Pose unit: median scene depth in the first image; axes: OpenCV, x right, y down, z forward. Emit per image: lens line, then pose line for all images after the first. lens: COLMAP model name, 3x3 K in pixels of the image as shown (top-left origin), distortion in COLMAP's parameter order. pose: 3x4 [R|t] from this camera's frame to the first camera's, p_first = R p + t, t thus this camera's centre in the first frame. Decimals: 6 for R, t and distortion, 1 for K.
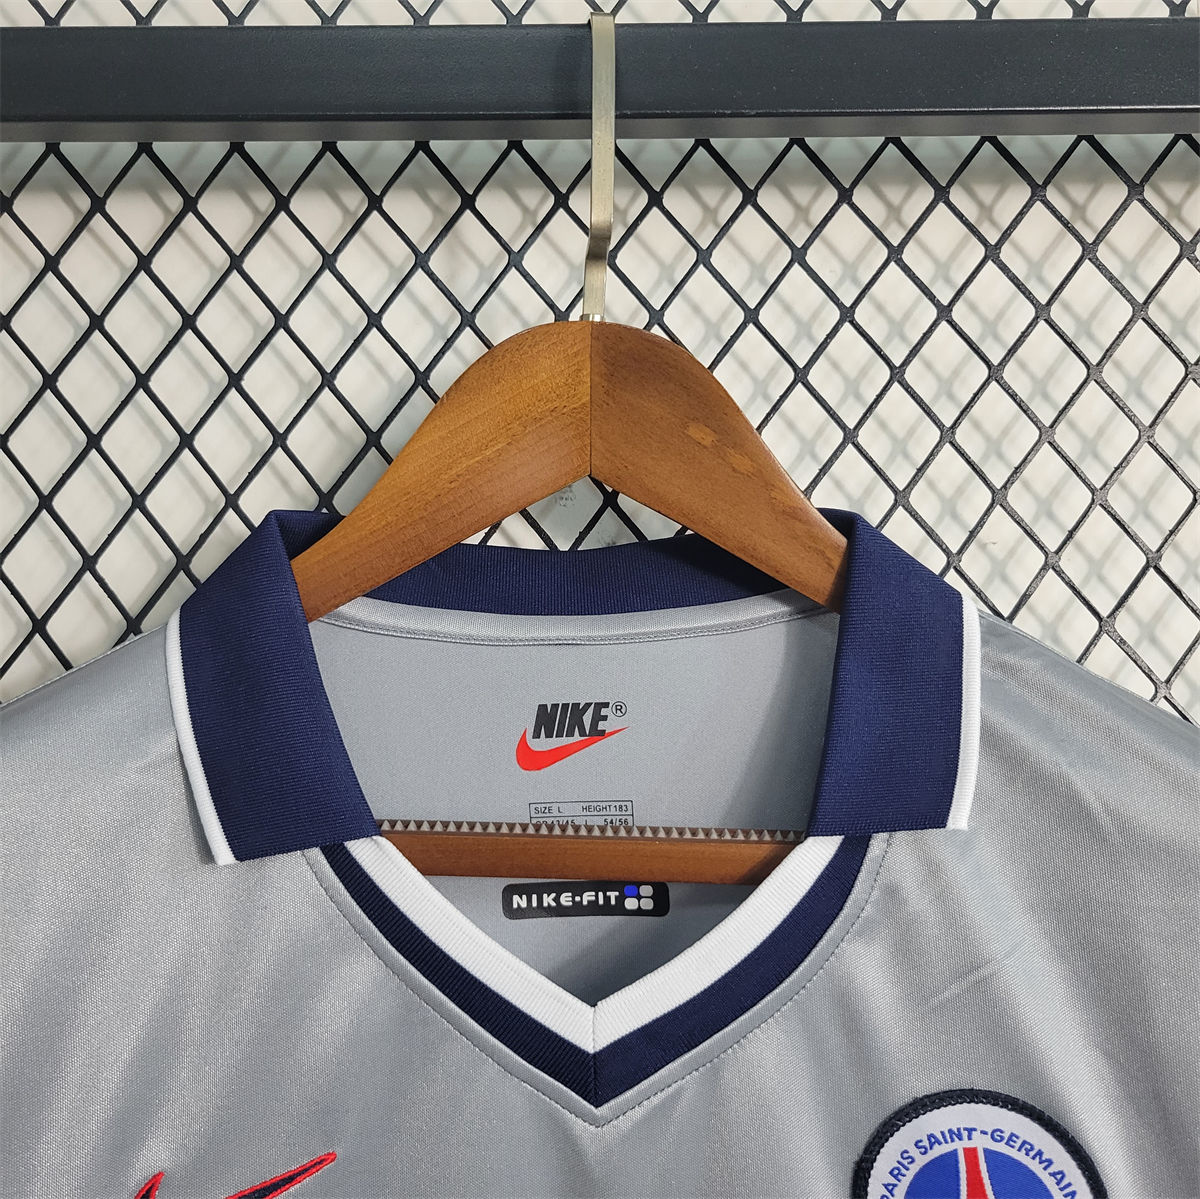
lens RADIAL K [[1139.5, 0, 593.6], [0, 1139.5, 613.1], [0, 0, 1]] dist [0.000146, 0.011150]
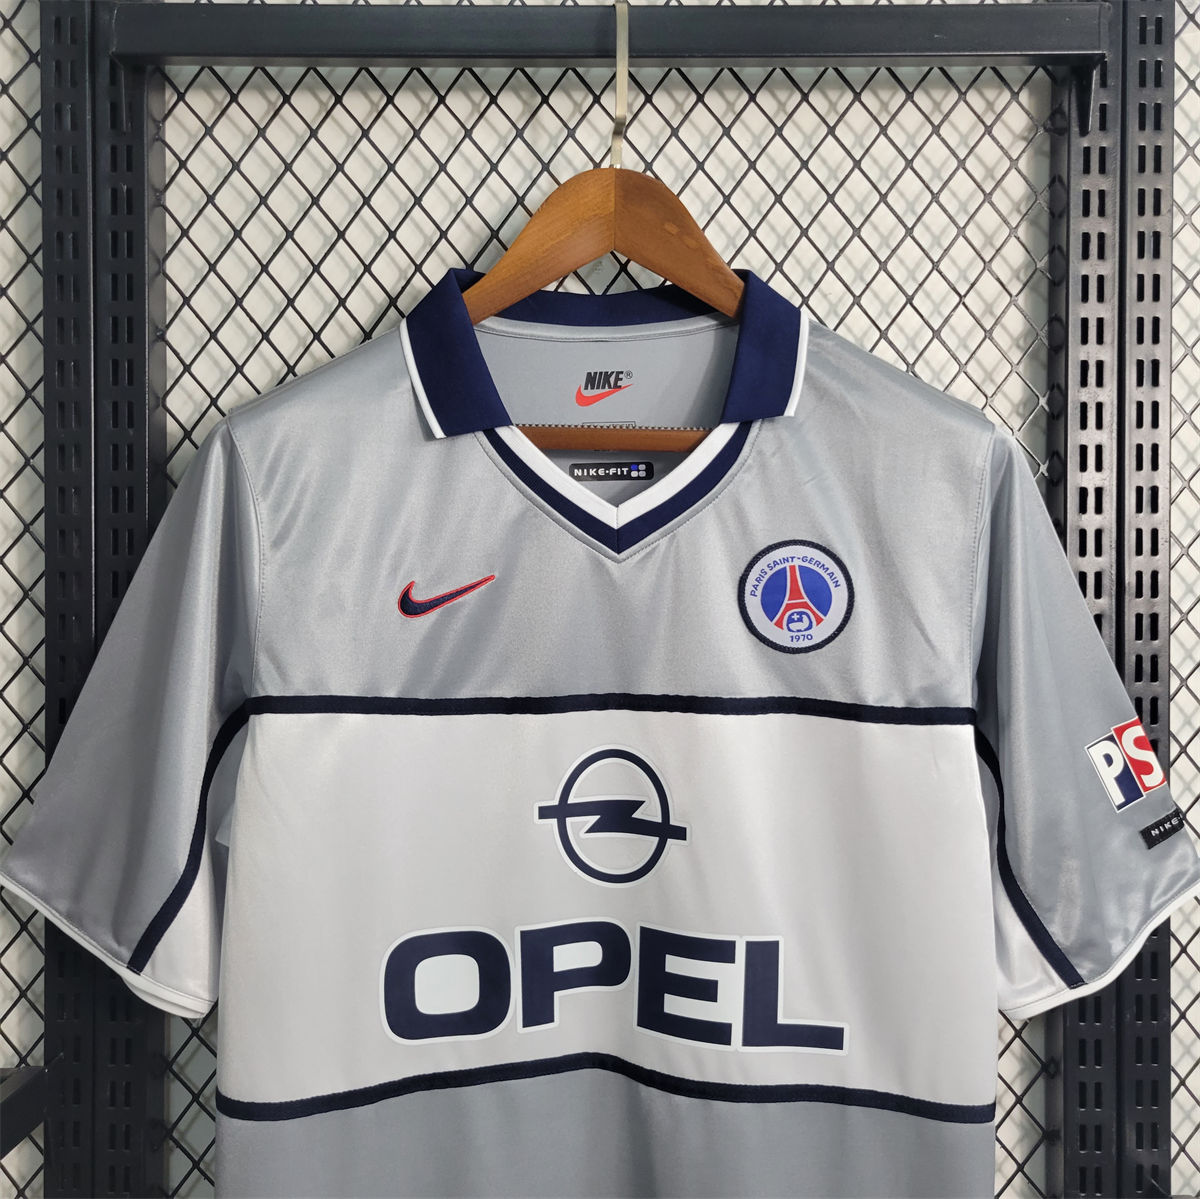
lens RADIAL K [[1169.0, 0, 600.0], [0, 1169.0, 599.5], [0, 0, 1]] dist [0.010951, 0.006940]
pose [[0.999865, -0.000452, 0.016444, -0.058860], [-0.001189, 0.995023, 0.099642, 0.265545], [-0.016408, -0.099648, 0.994887, -1.016280]]
